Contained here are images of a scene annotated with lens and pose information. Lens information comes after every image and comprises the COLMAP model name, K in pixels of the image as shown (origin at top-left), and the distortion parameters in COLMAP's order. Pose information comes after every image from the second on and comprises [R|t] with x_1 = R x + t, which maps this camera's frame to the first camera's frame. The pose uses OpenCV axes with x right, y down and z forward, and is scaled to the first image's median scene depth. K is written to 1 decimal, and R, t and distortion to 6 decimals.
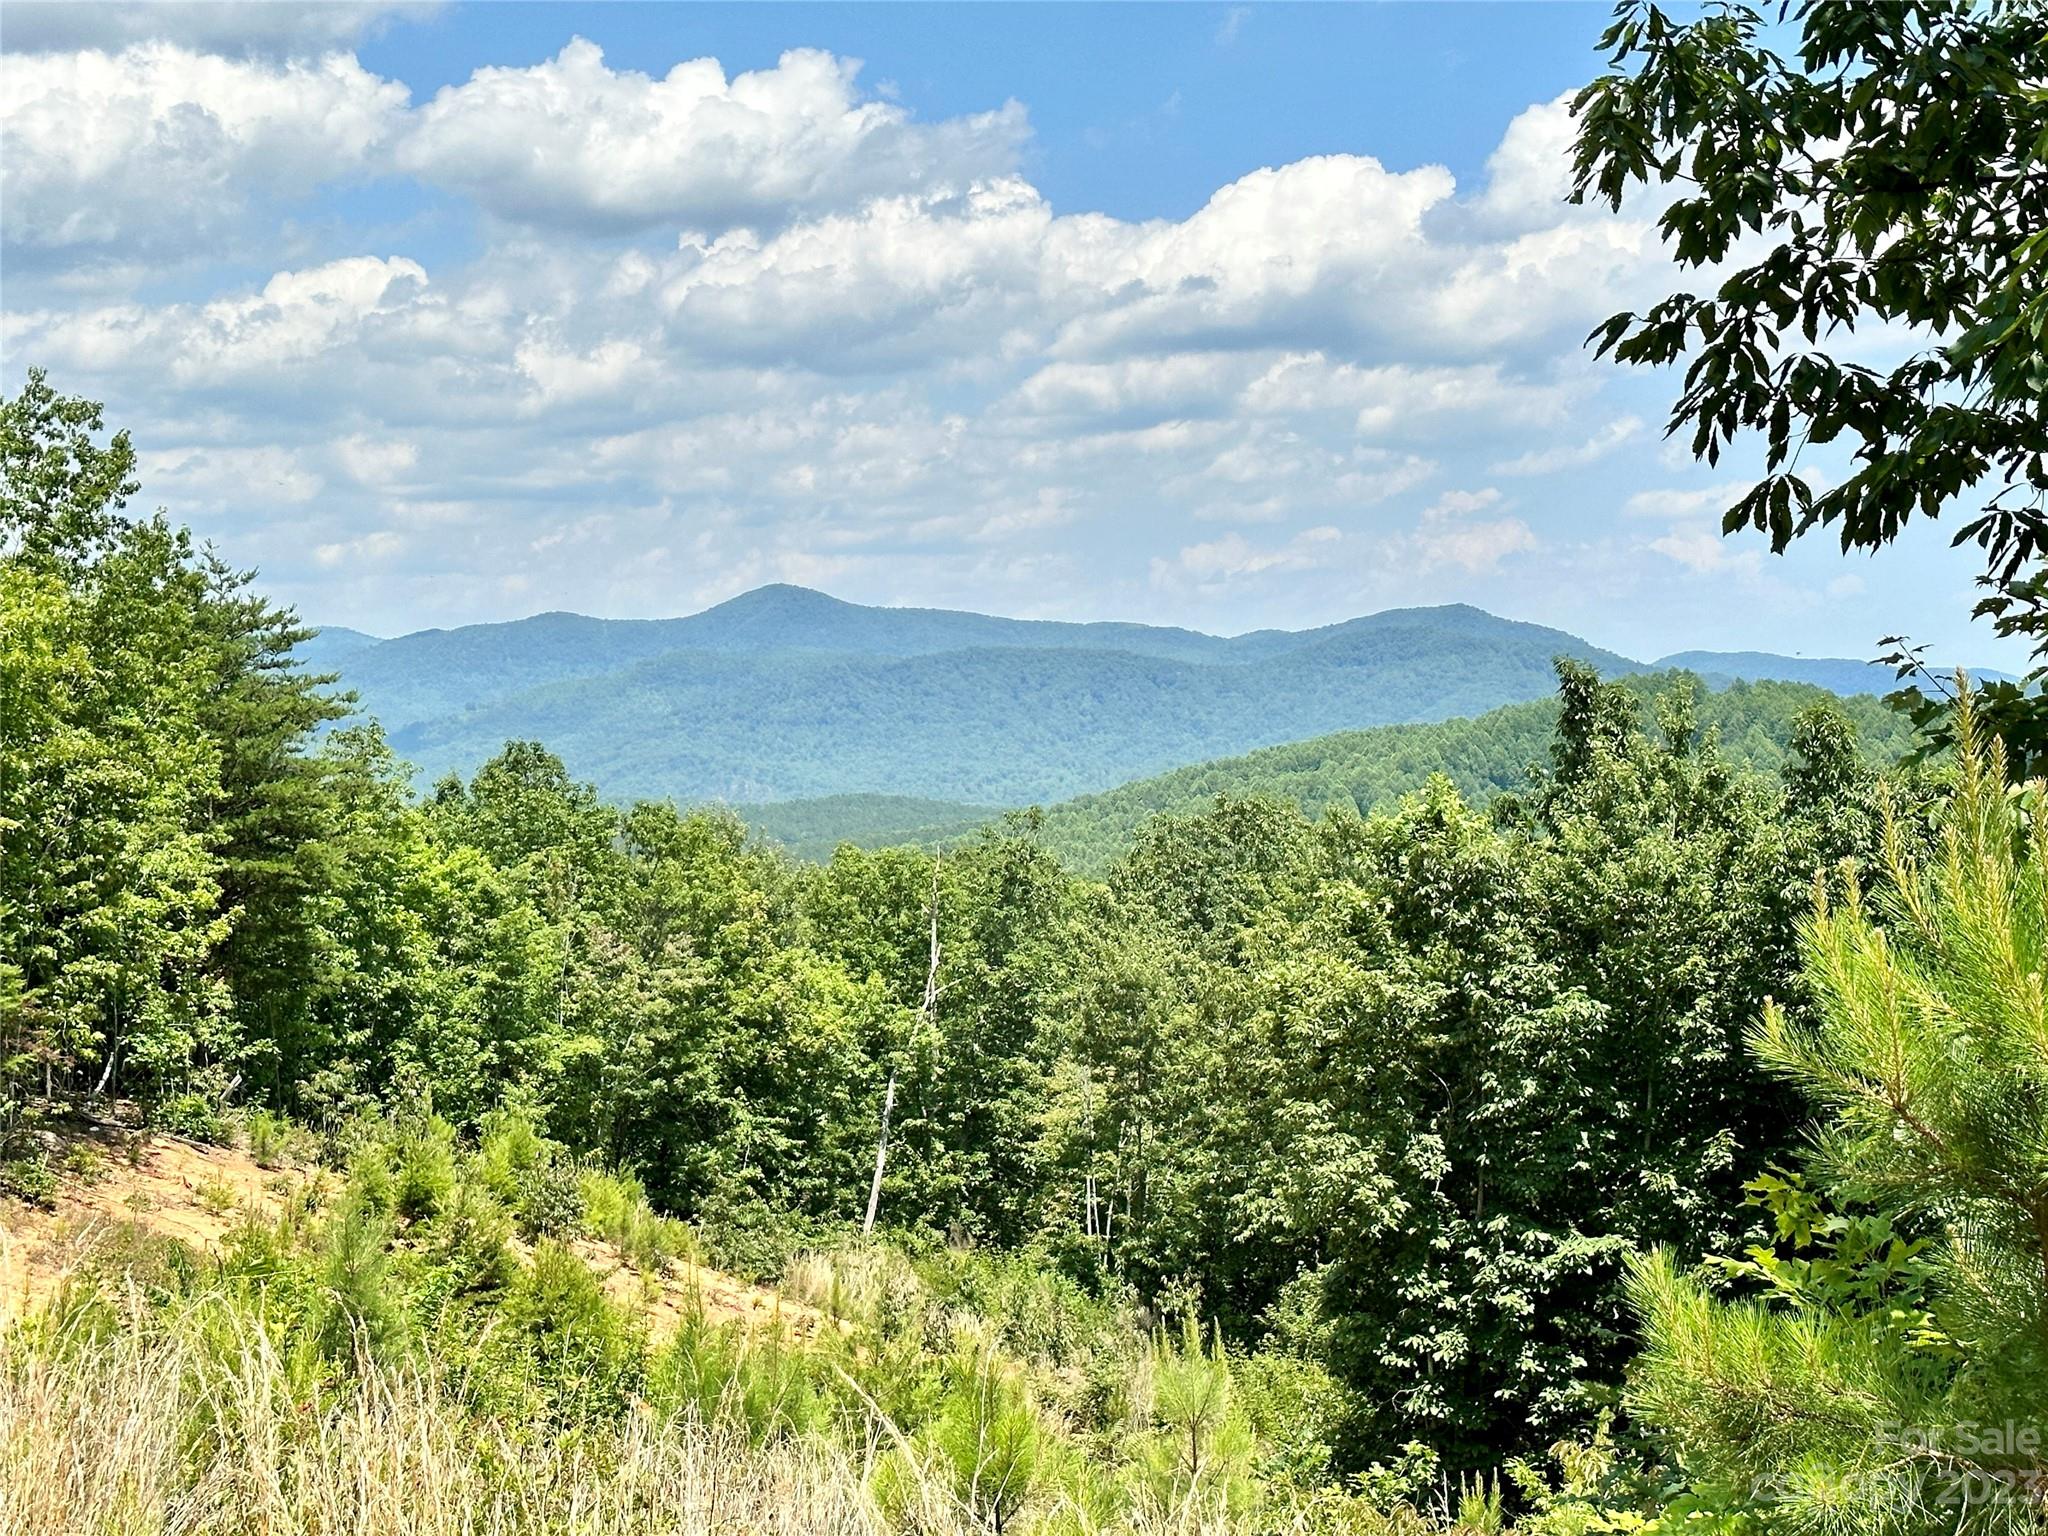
lens RADIAL K [[3407.0, 0, 1033.2], [0, 3407.0, 763.6], [0, 0, 1]] dist [0.120376, 0.014259]
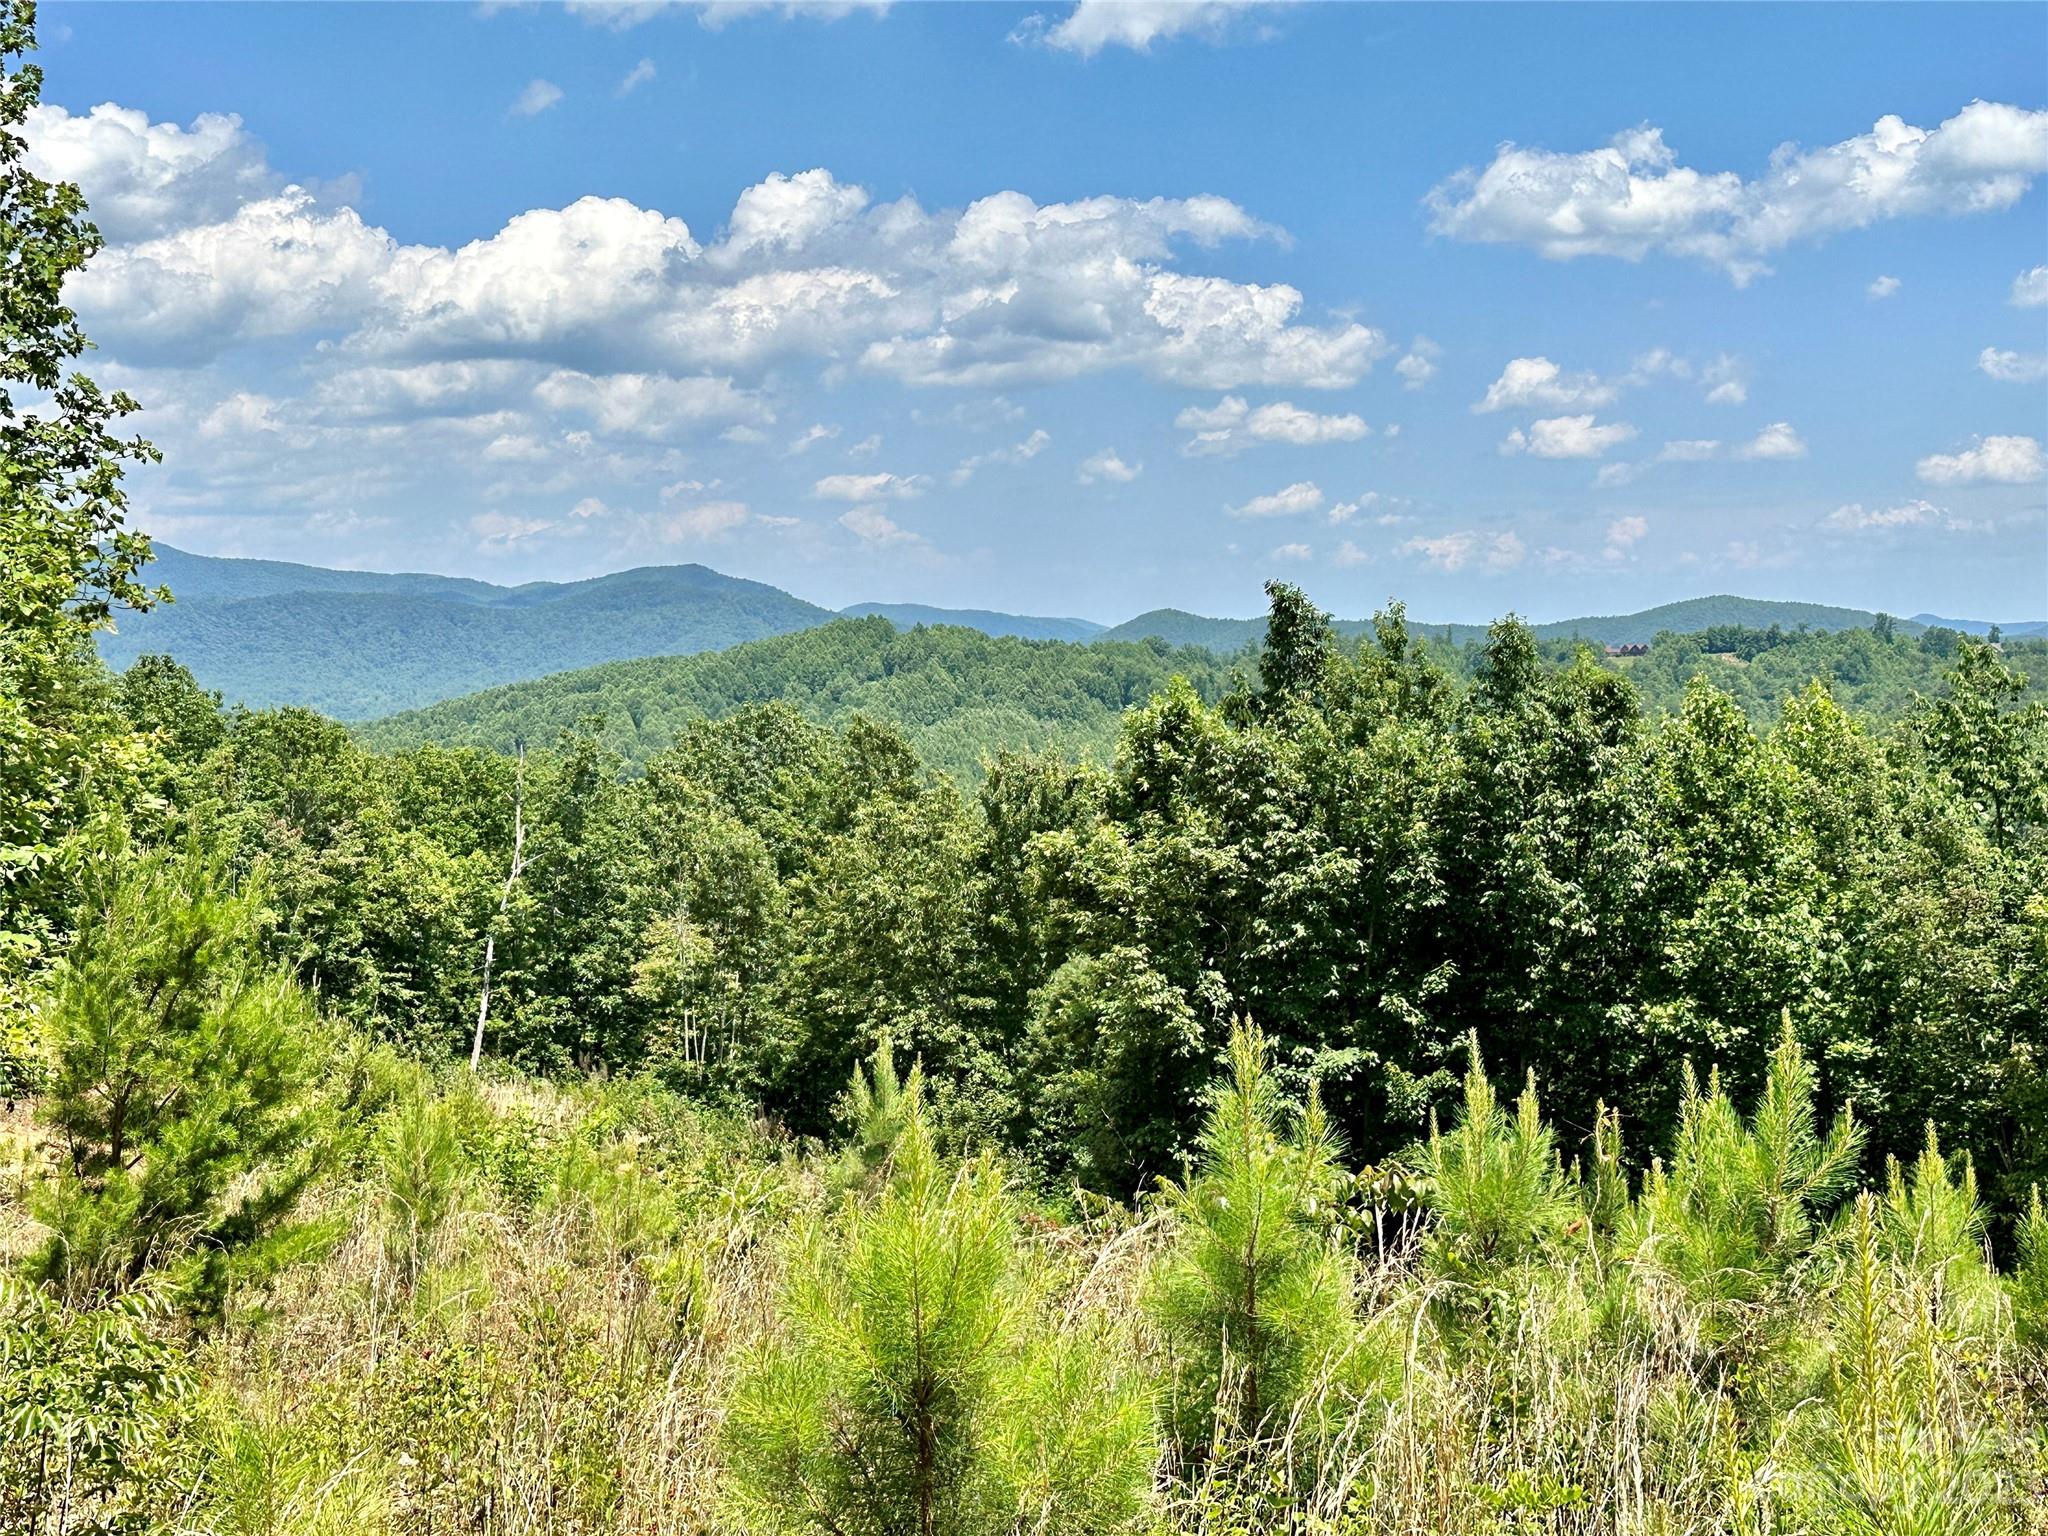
lens RADIAL K [[2621.1, 0, 1024.0], [0, 2621.1, 768.0], [0, 0, 1]] dist [0.125735, -0.009395]
pose [[0.968508, -0.005545, 0.248921, -0.100911], [-0.002105, 0.999534, 0.030454, 0.004297], [-0.248973, -0.030019, 0.968045, 0.062173]]
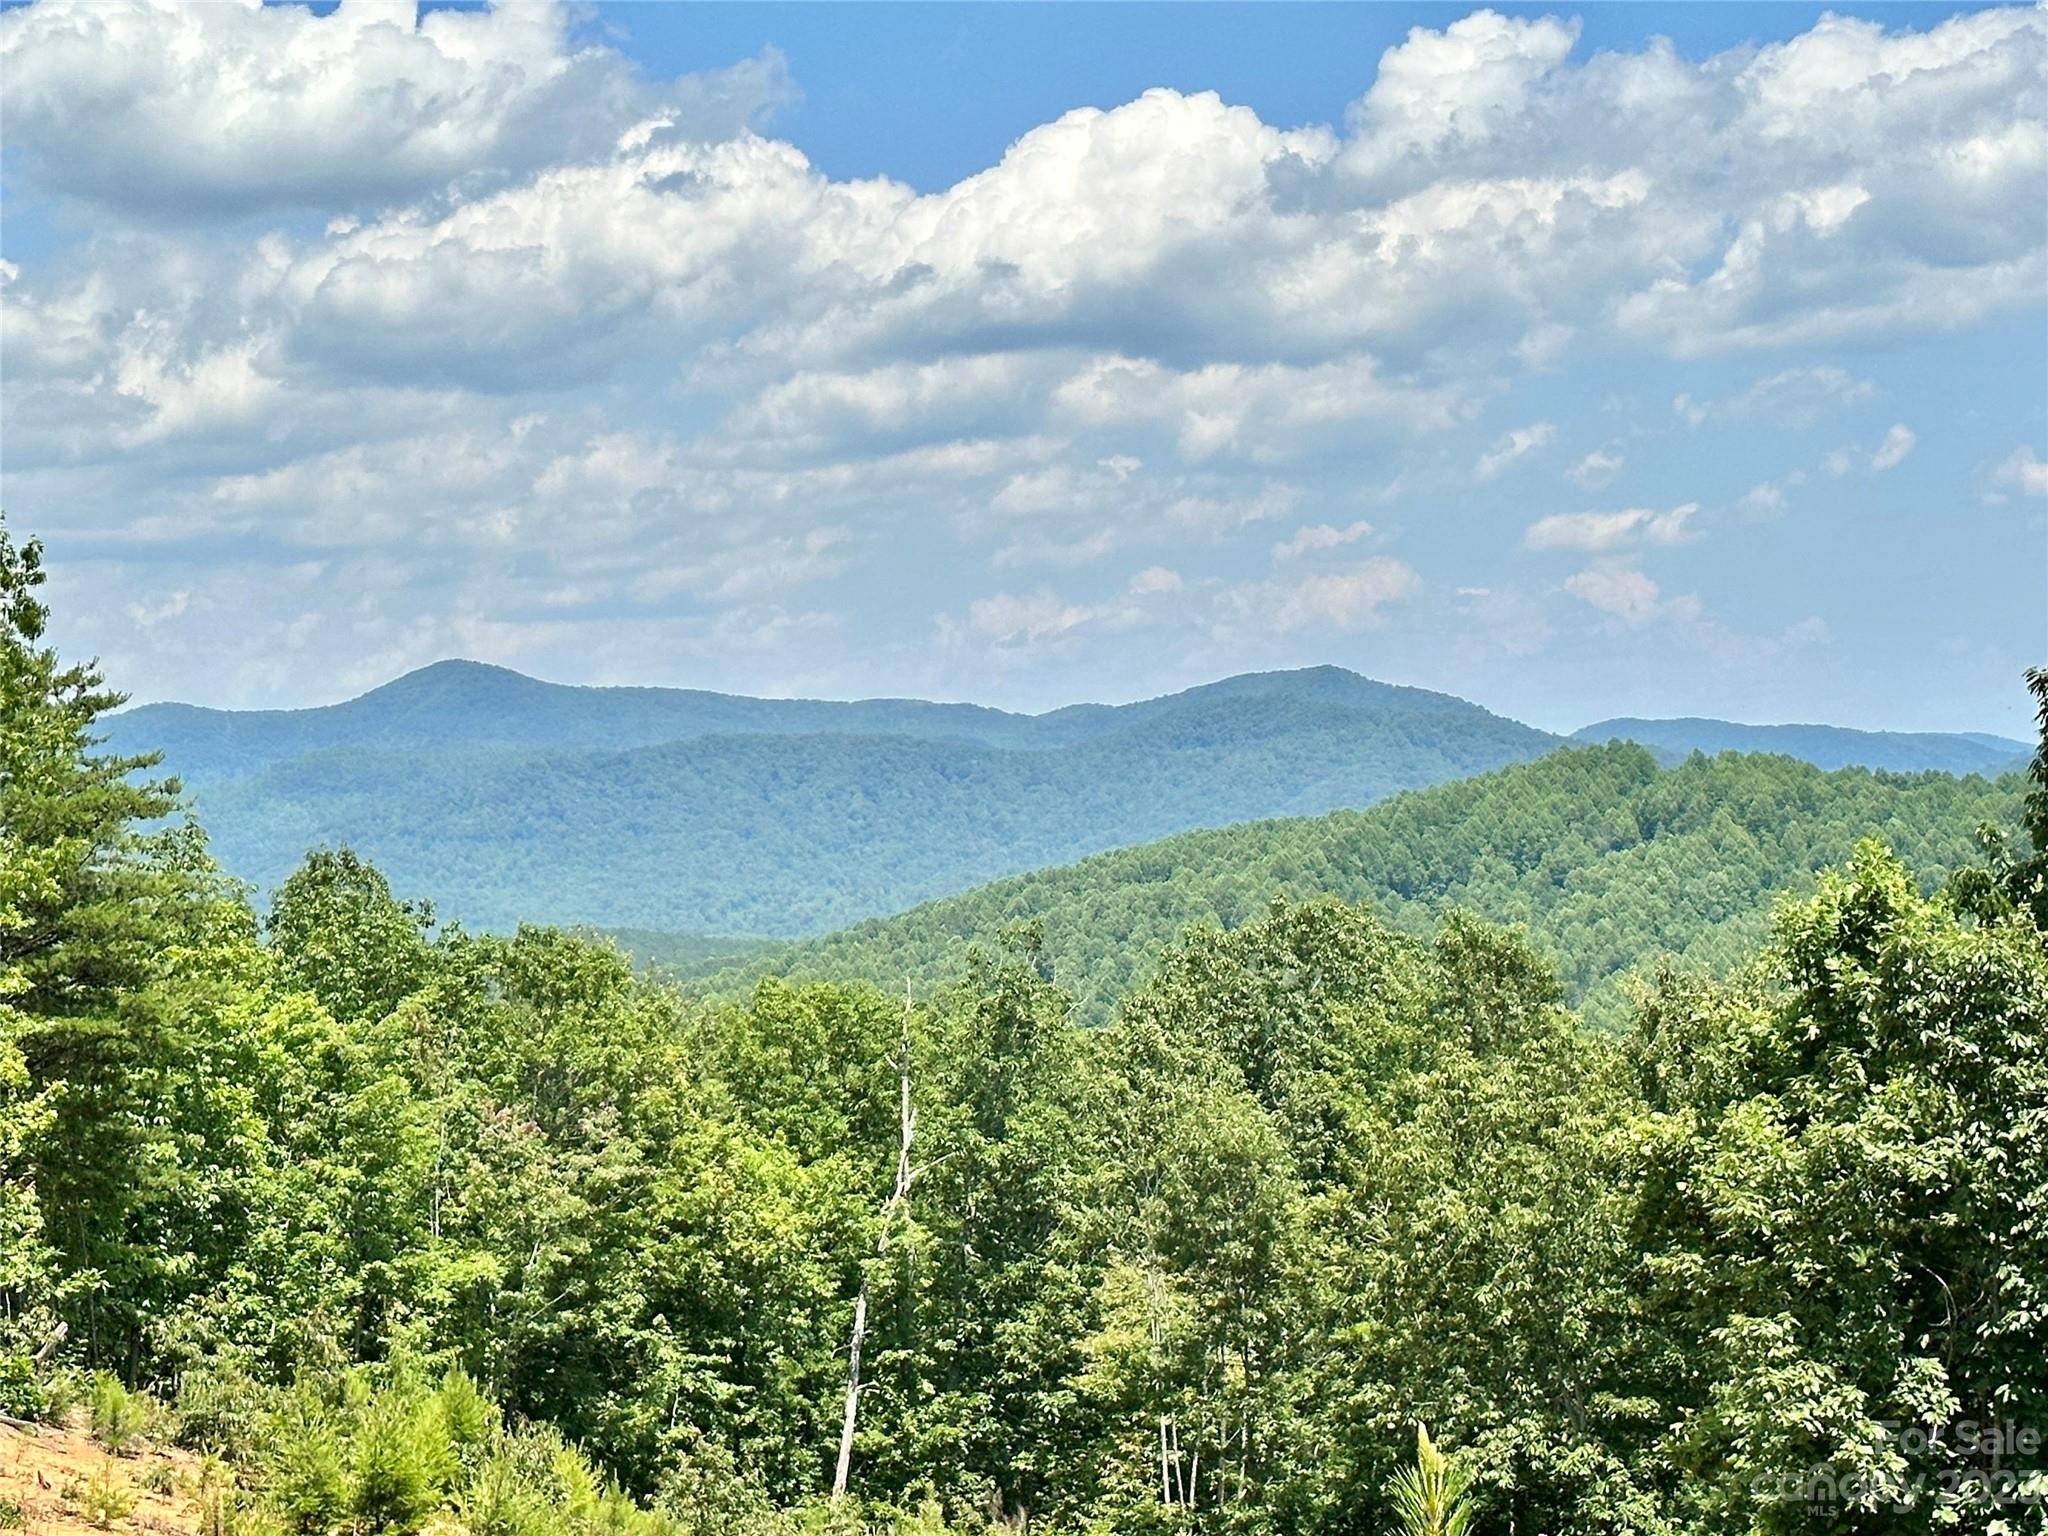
lens RADIAL K [[4349.3, 0, 1024.0], [0, 4349.3, 768.0], [0, 0, 1]] dist [0.142975, -0.218763]
pose [[0.998137, -0.024730, 0.055771, -0.062480], [0.026151, 0.999348, -0.024908, 0.003583], [-0.055119, 0.026320, 0.998133, 0.067400]]
